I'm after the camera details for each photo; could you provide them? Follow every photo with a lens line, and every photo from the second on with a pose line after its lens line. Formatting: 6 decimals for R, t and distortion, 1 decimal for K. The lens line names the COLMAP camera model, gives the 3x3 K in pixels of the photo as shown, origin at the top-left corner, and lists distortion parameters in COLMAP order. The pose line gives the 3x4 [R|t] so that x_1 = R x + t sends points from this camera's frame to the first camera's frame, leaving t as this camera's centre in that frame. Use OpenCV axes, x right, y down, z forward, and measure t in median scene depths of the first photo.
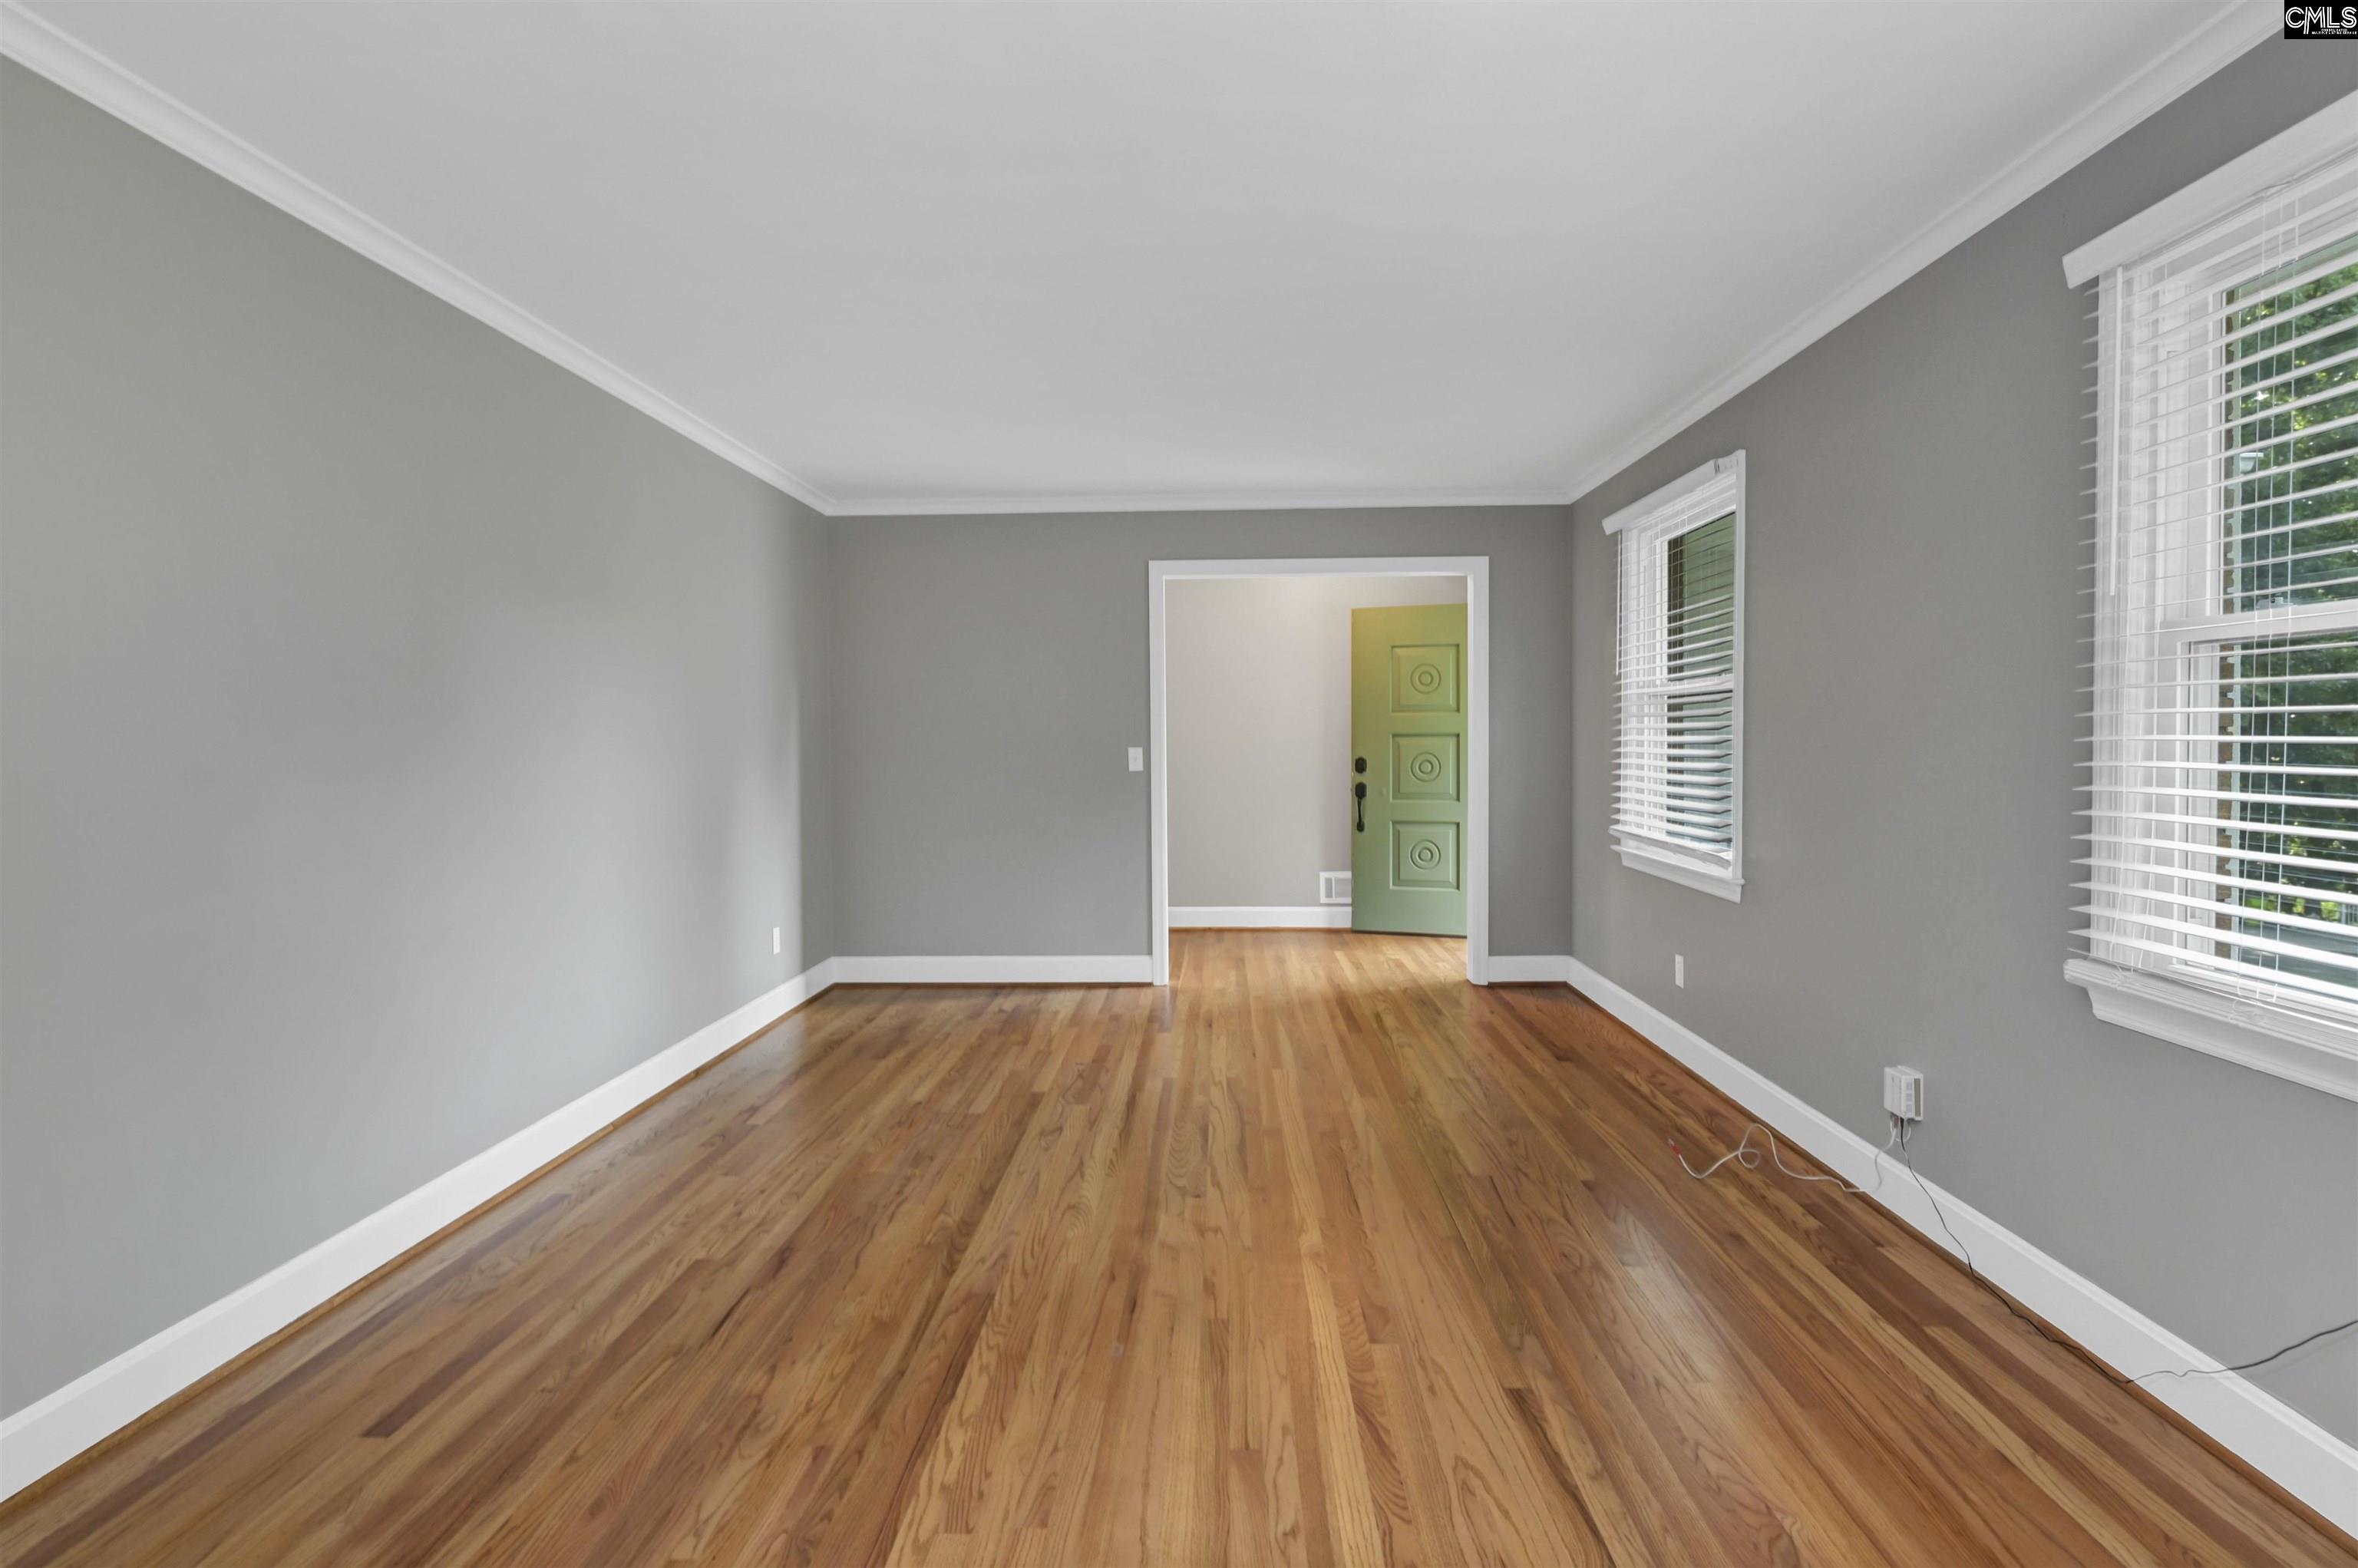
lens RADIAL K [[1219.4, 0, 1214.7], [0, 1219.4, 767.8], [0, 0, 1]] dist [0.013177, -0.016320]
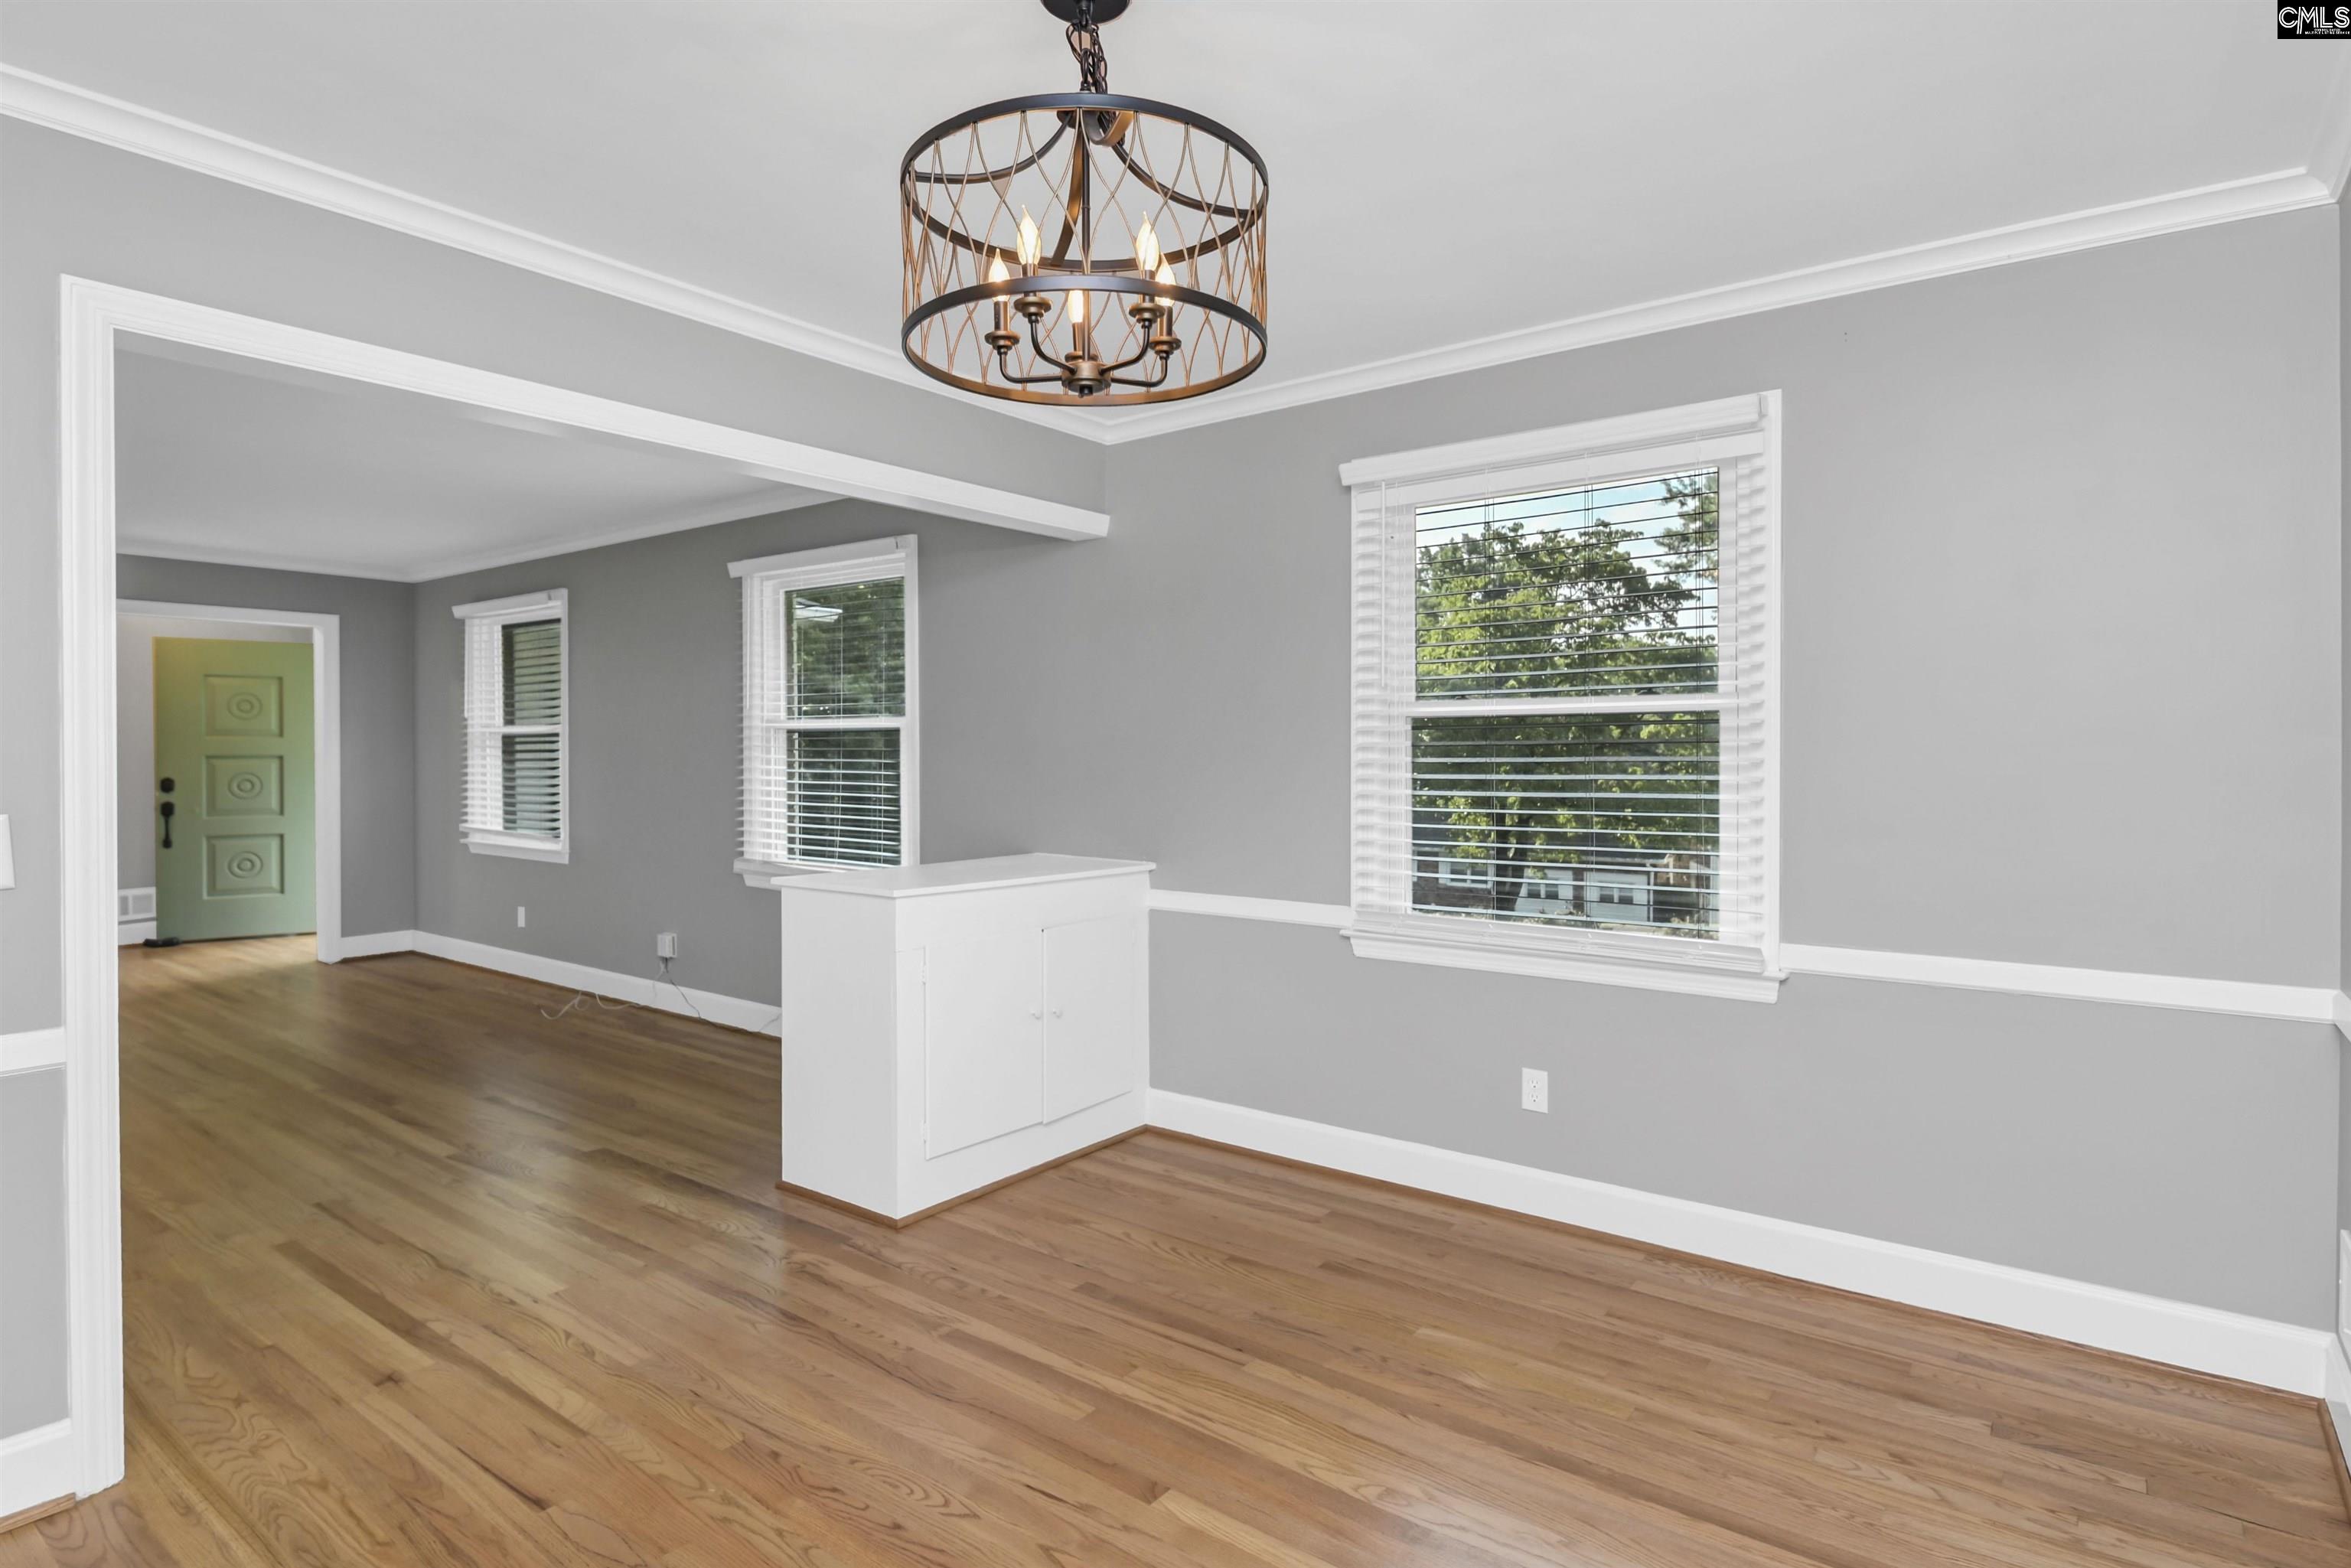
lens RADIAL K [[1215.8, 0, 1211.1], [0, 1215.8, 767.8], [0, 0, 1]] dist [0.013177, -0.016320]
pose [[0.581573, -0.007890, 0.813456, -0.310195], [0.015737, 0.999875, -0.001553, -0.001680], [-0.813342, 0.013705, 0.581624, -0.510977]]
